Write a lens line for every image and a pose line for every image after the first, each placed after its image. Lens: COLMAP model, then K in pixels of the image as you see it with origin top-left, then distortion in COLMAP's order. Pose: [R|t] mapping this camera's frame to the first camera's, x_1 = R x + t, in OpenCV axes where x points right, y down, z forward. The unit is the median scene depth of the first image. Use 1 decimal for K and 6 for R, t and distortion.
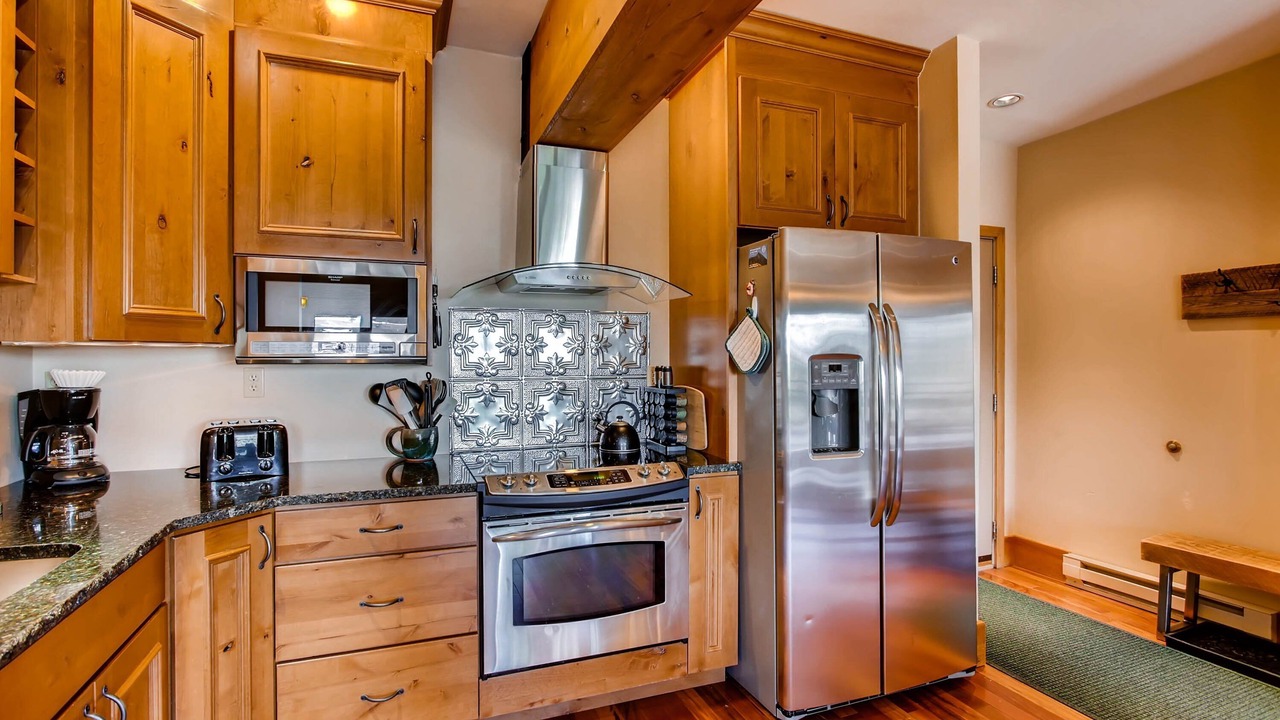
lens RADIAL K [[626.0, 0, 633.3], [0, 626.0, 357.9], [0, 0, 1]] dist [-0.017773, 0.006175]
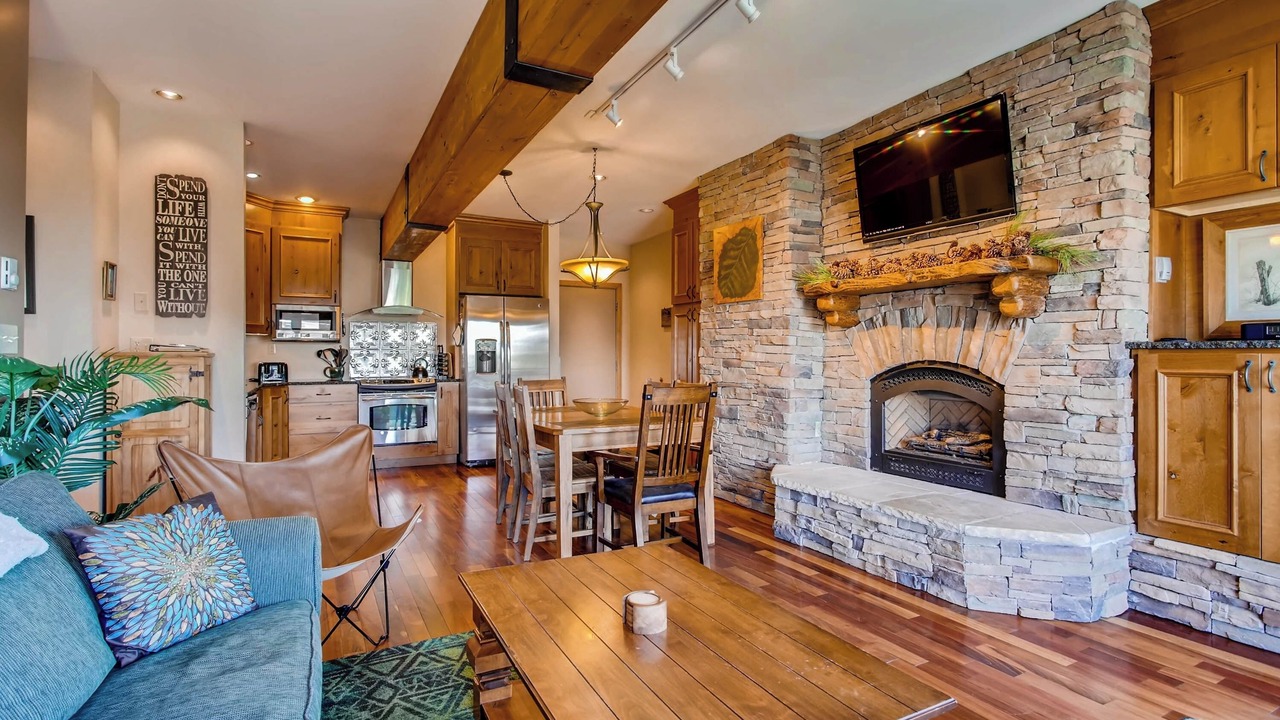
lens RADIAL K [[626.0, 0, 635.5], [0, 626.0, 357.3], [0, 0, 1]] dist [-0.017773, 0.006175]
pose [[0.992867, 0.002950, 0.119191, 0.614786], [-0.002987, 0.999996, 0.000125, 0.070956], [-0.119190, -0.000480, 0.992871, -1.822315]]
